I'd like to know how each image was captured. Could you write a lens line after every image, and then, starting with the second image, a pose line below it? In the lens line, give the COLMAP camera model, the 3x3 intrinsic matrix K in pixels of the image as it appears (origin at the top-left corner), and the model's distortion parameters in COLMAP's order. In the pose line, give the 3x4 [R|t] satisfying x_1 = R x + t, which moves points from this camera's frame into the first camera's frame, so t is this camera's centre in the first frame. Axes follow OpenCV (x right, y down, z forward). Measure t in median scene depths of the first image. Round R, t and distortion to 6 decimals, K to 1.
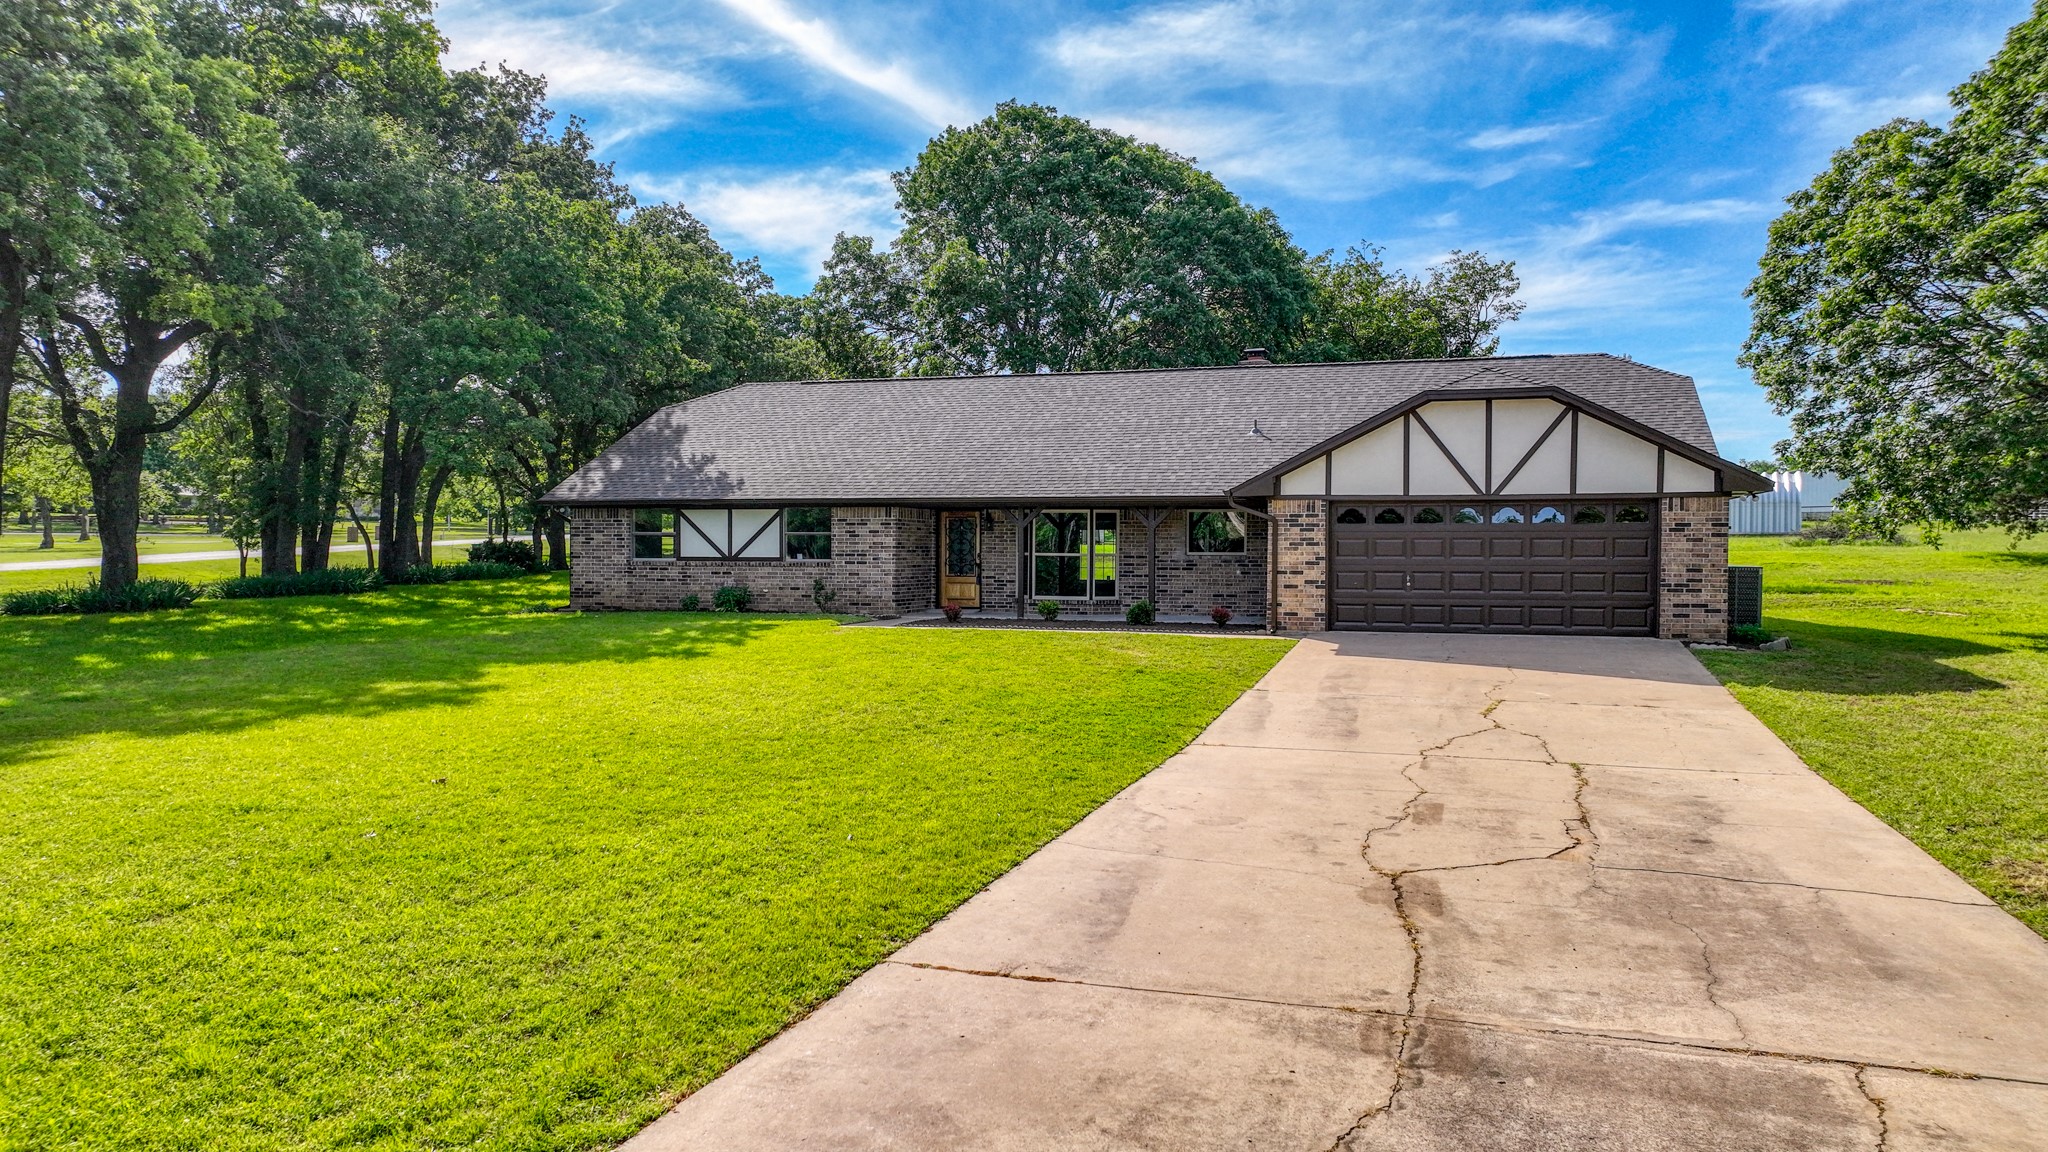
lens RADIAL K [[1447.2, 0, 1023.9], [0, 1447.2, 574.5], [0, 0, 1]] dist [0.007409, 0.013517]
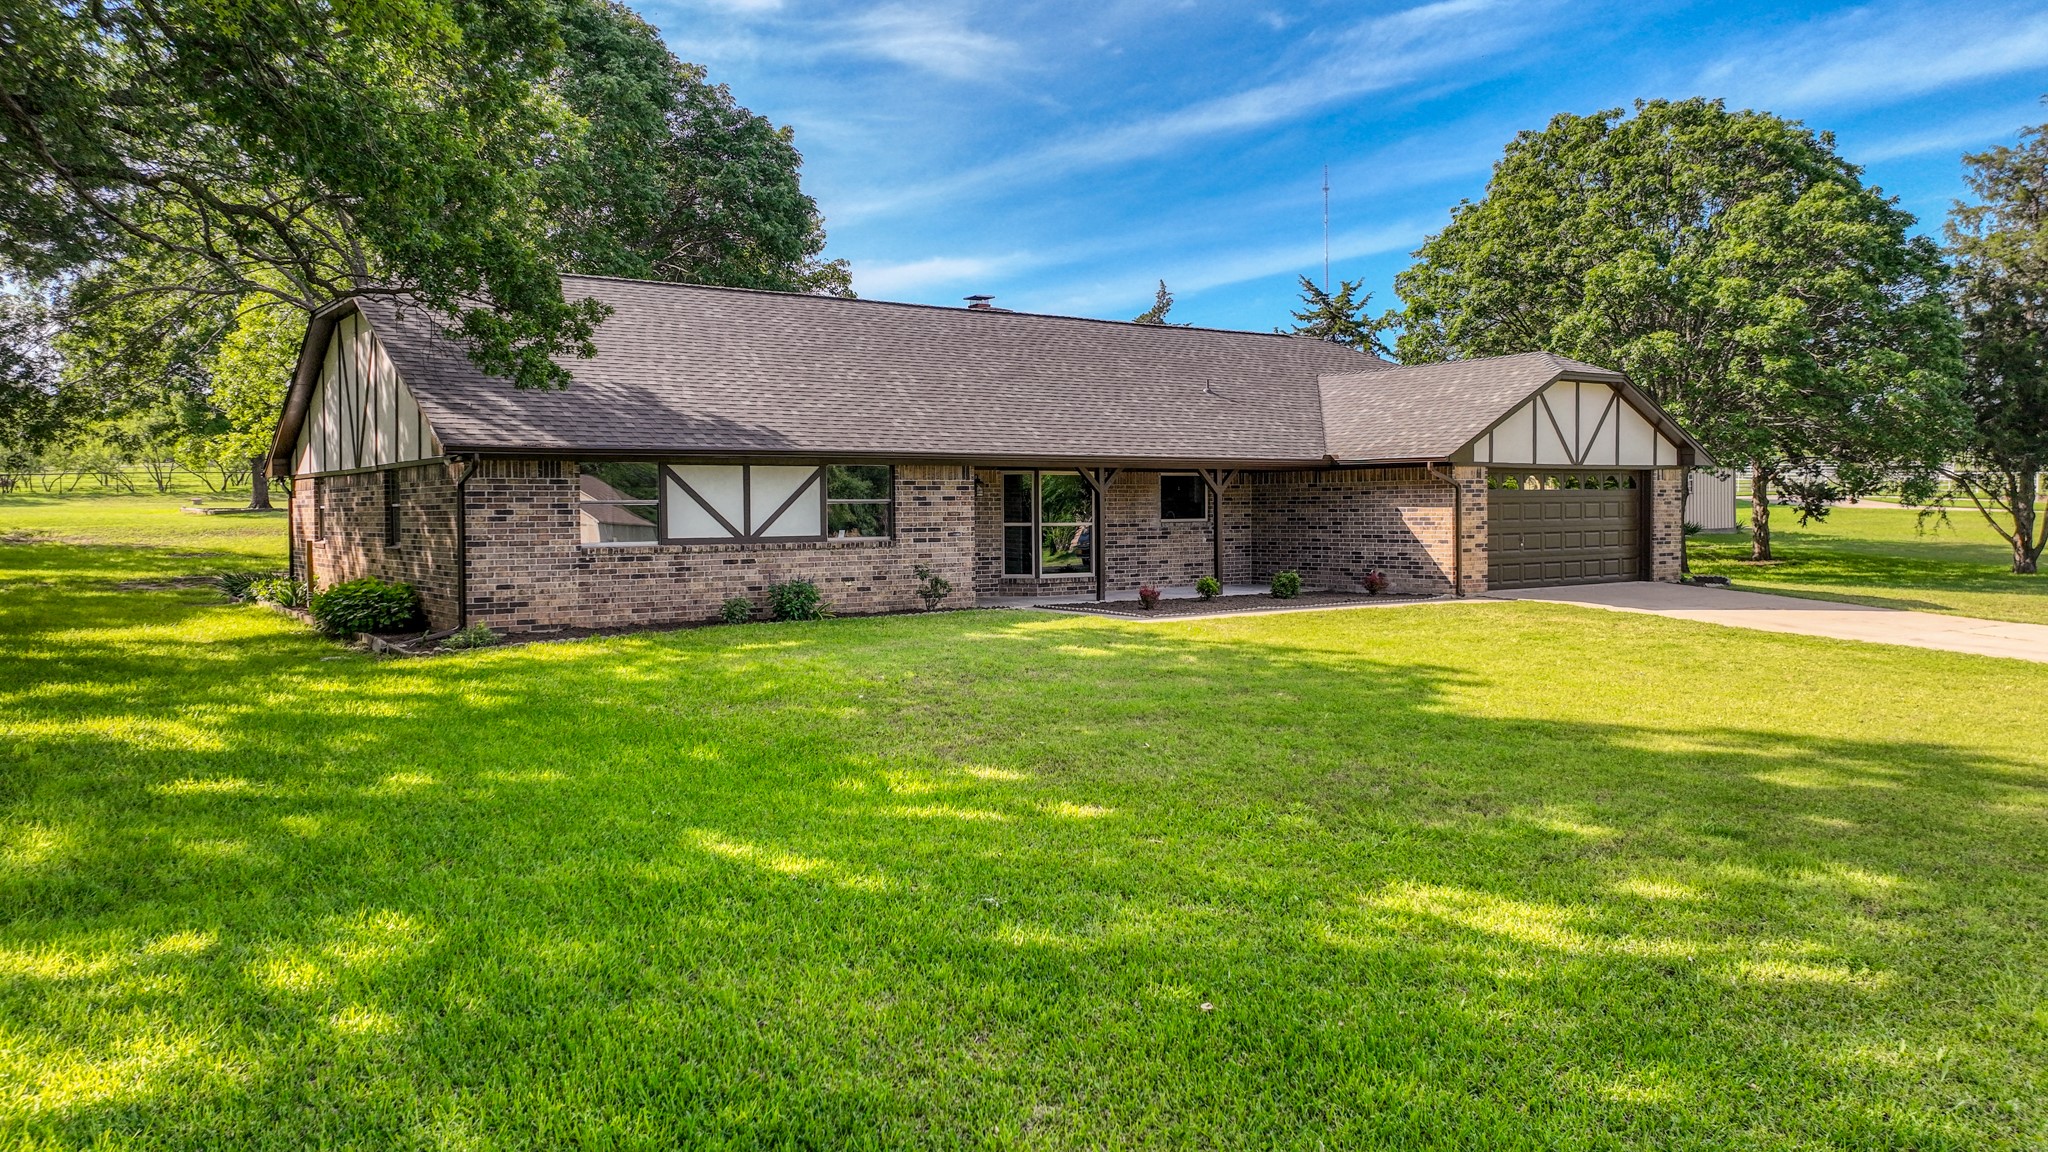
lens RADIAL K [[1447.2, 0, 1024.8], [0, 1447.2, 573.9], [0, 0, 1]] dist [0.007409, 0.013517]
pose [[0.607112, -0.045390, 0.793319, -0.671690], [0.024751, 0.998963, 0.038215, -0.018095], [-0.794231, -0.003565, 0.607606, 0.505407]]
